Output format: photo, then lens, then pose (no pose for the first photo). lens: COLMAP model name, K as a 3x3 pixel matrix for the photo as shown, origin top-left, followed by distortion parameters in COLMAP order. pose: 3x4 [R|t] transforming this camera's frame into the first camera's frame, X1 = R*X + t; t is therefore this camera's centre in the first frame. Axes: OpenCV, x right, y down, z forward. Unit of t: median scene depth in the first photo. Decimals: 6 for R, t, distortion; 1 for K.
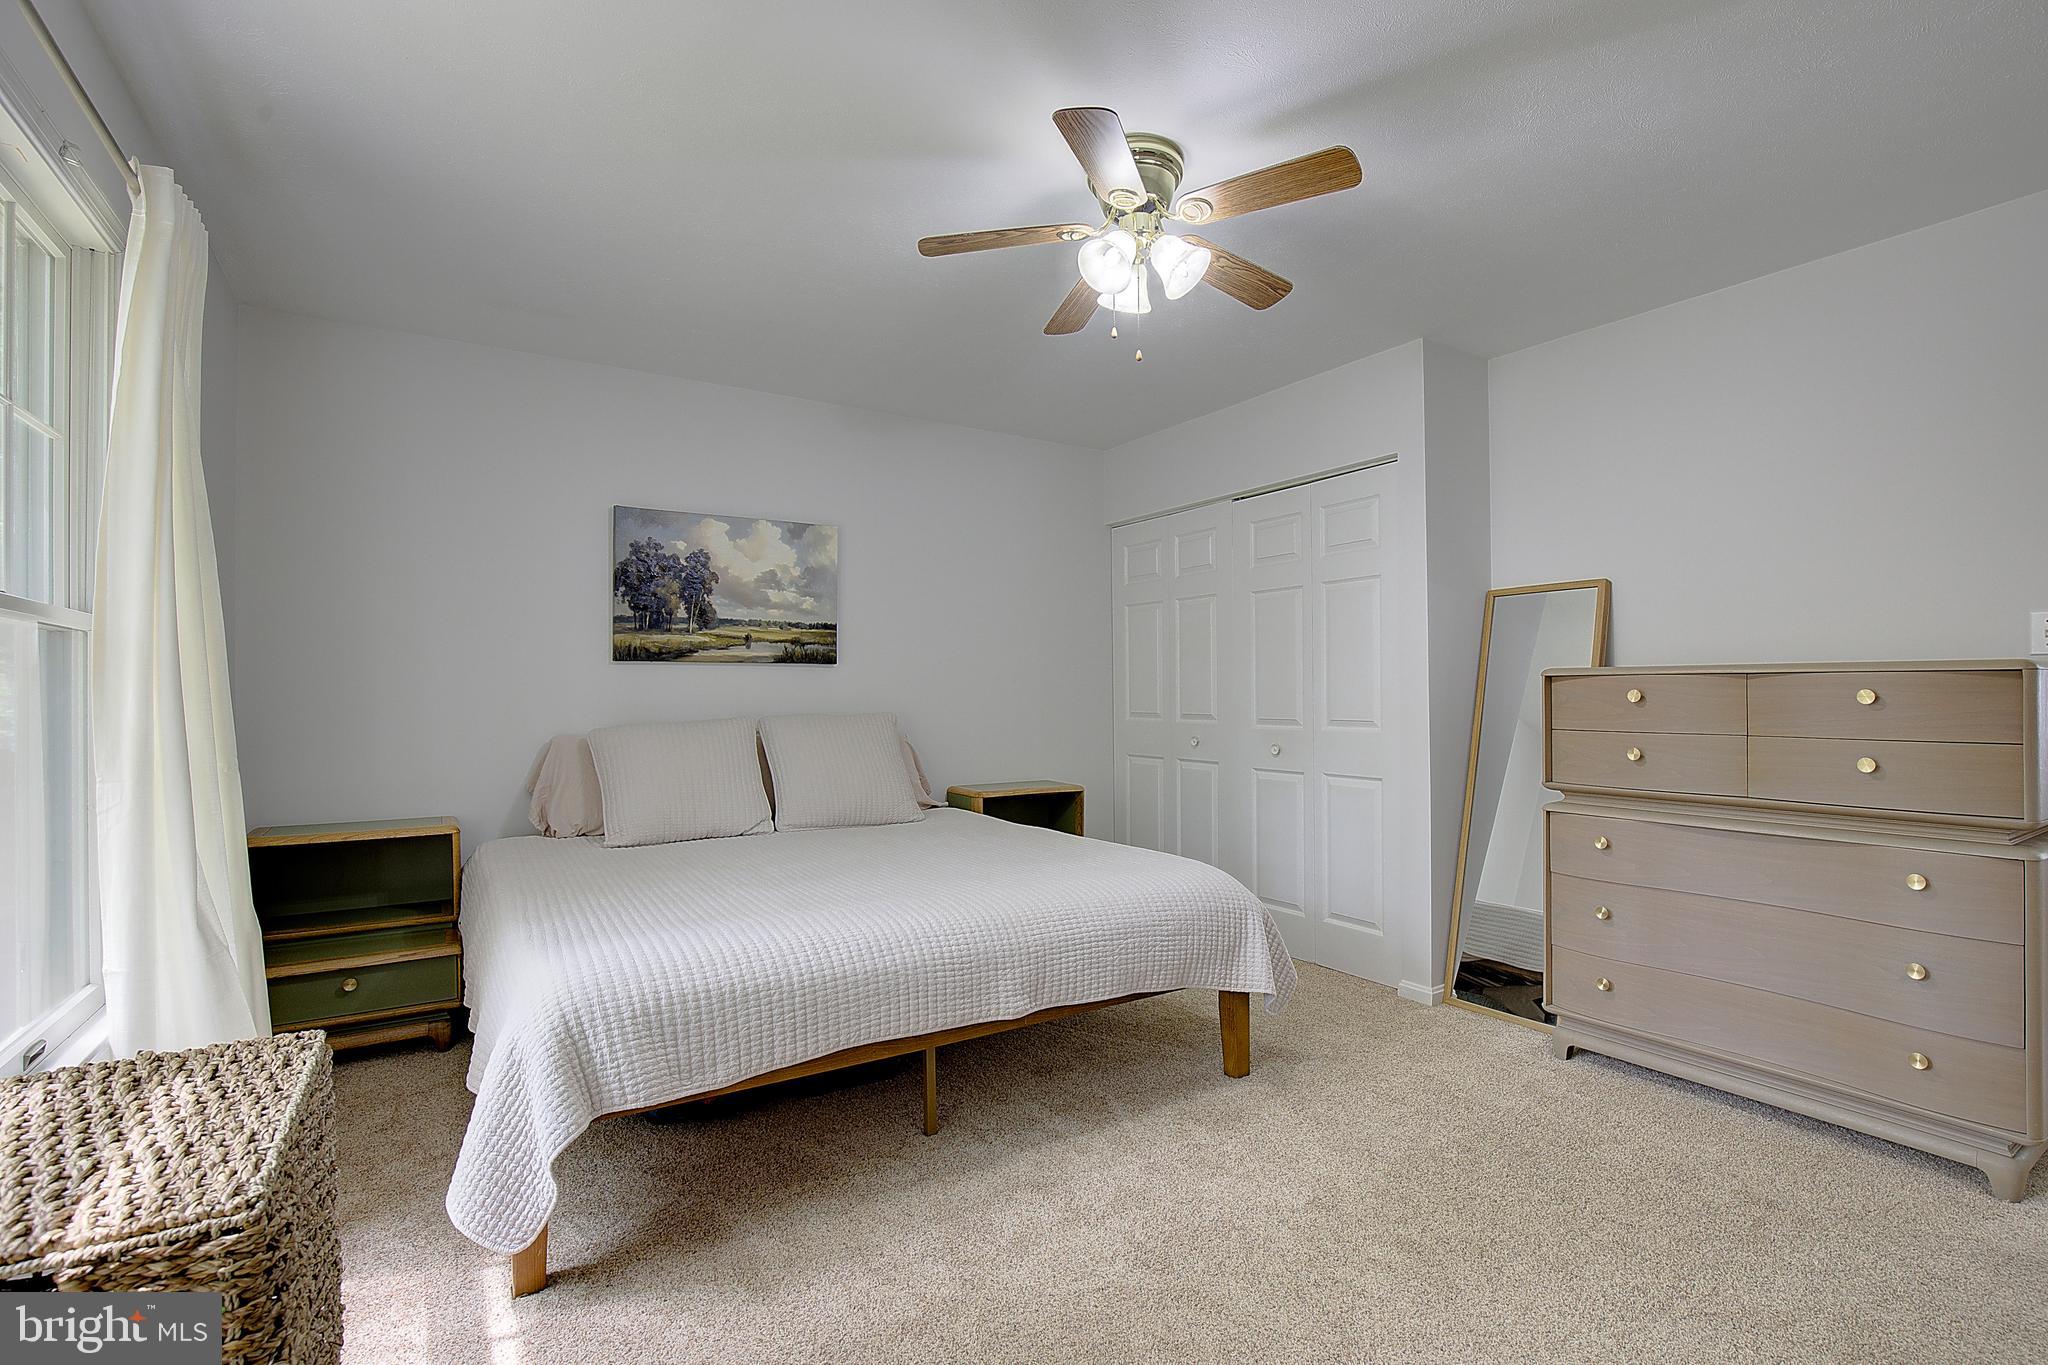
lens RADIAL K [[960.1, 0, 1034.4], [0, 960.1, 691.6], [0, 0, 1]] dist [-0.033817, 0.003560]
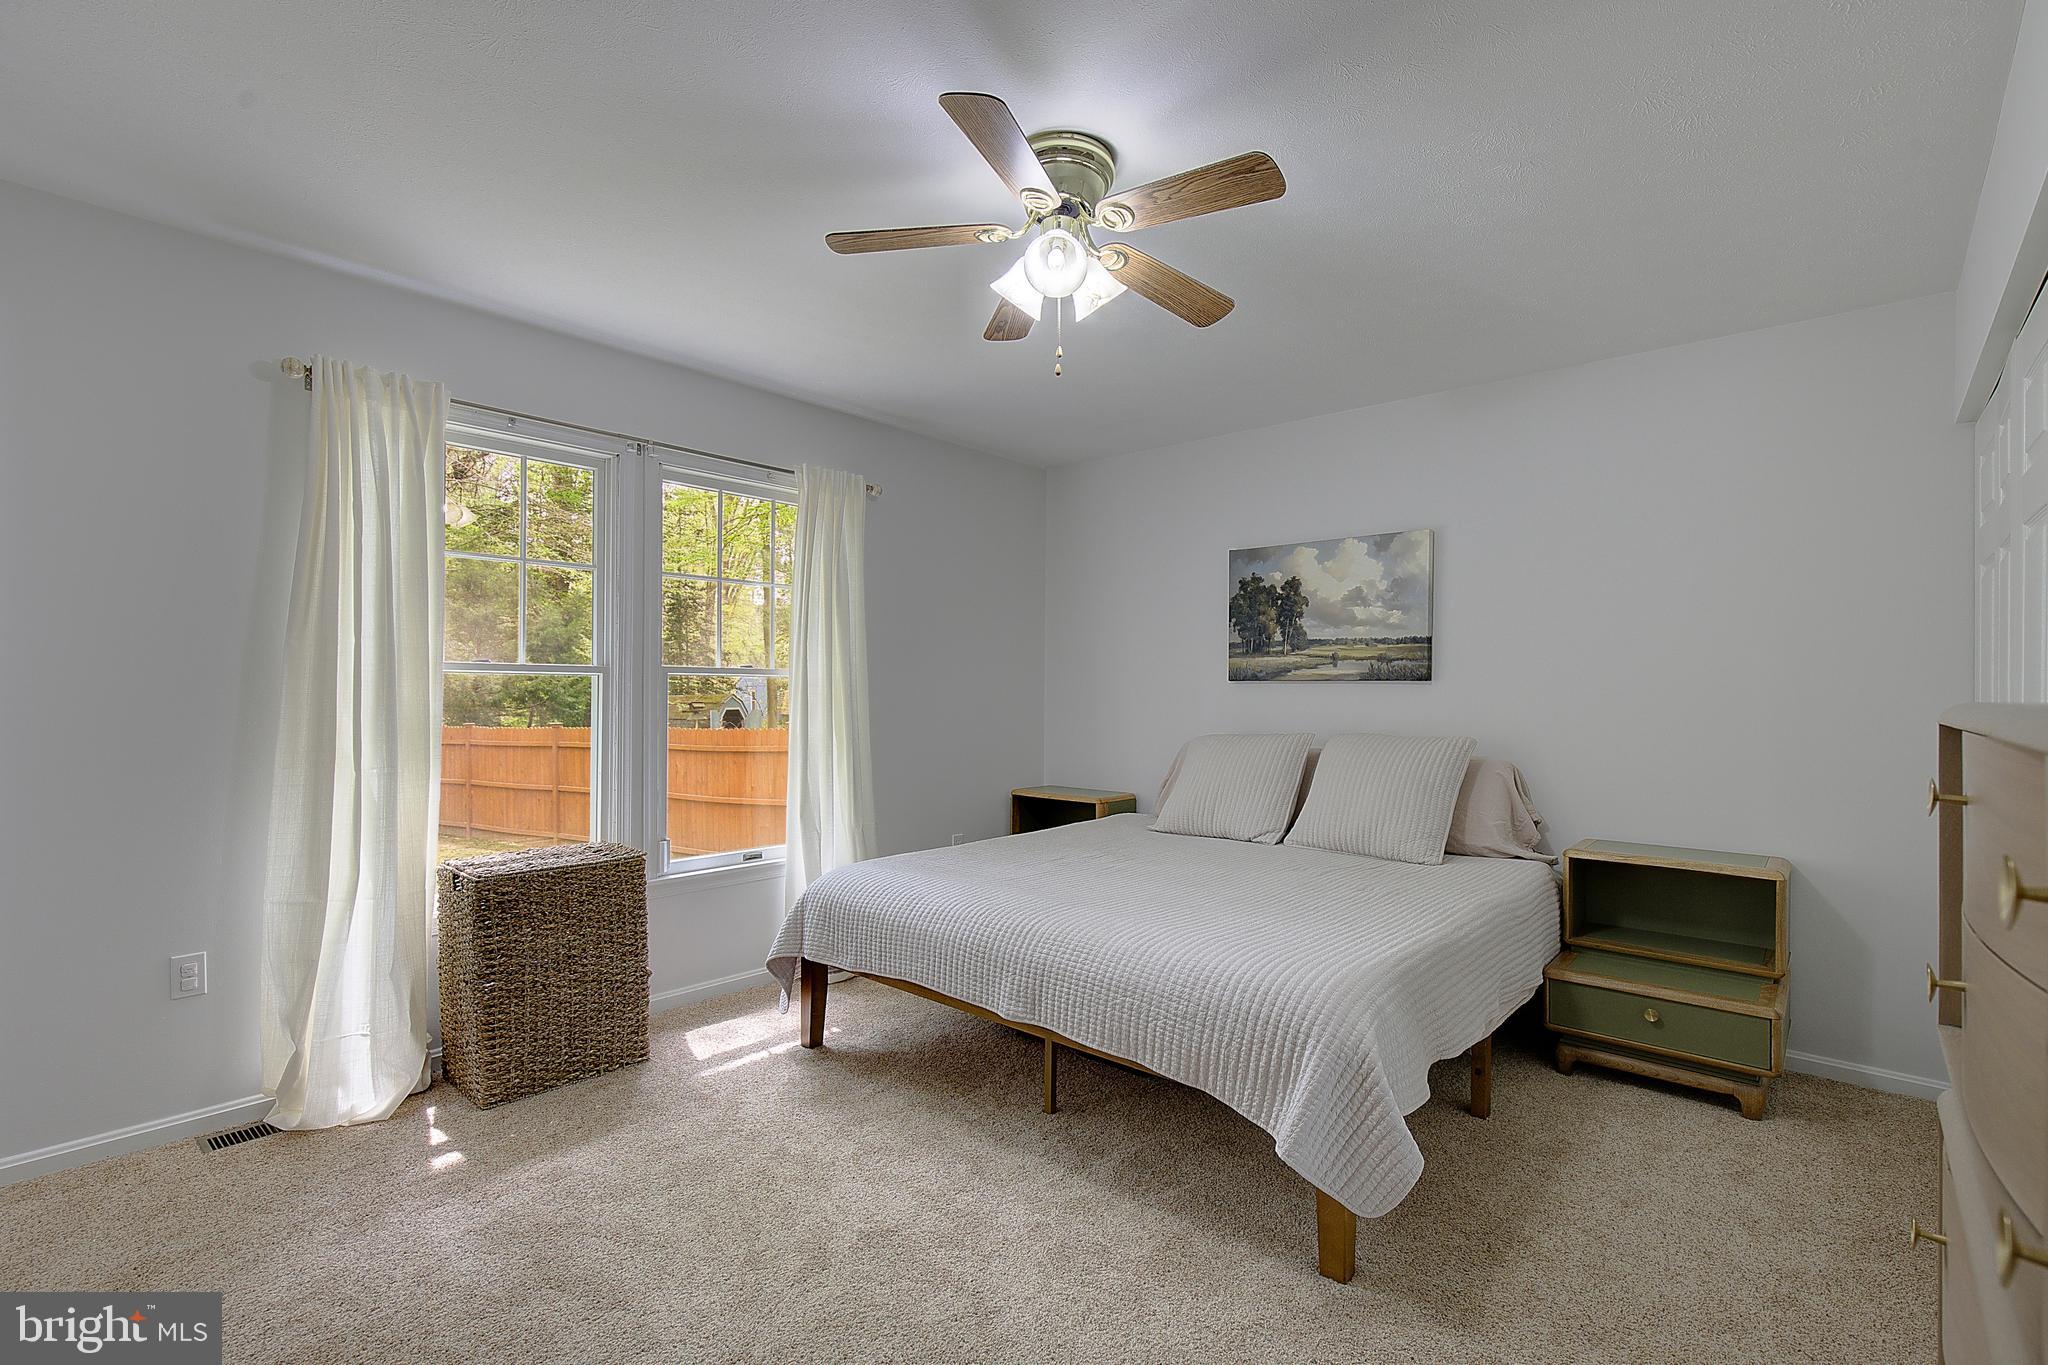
lens RADIAL K [[929.2, 0, 1015.1], [0, 929.2, 692.9], [0, 0, 1]] dist [-0.001211, -0.000062]
pose [[0.257336, 0.007867, -0.966290, 0.576117], [-0.003648, 0.999968, 0.007170, -0.023417], [0.966315, 0.001680, 0.257356, 0.418024]]
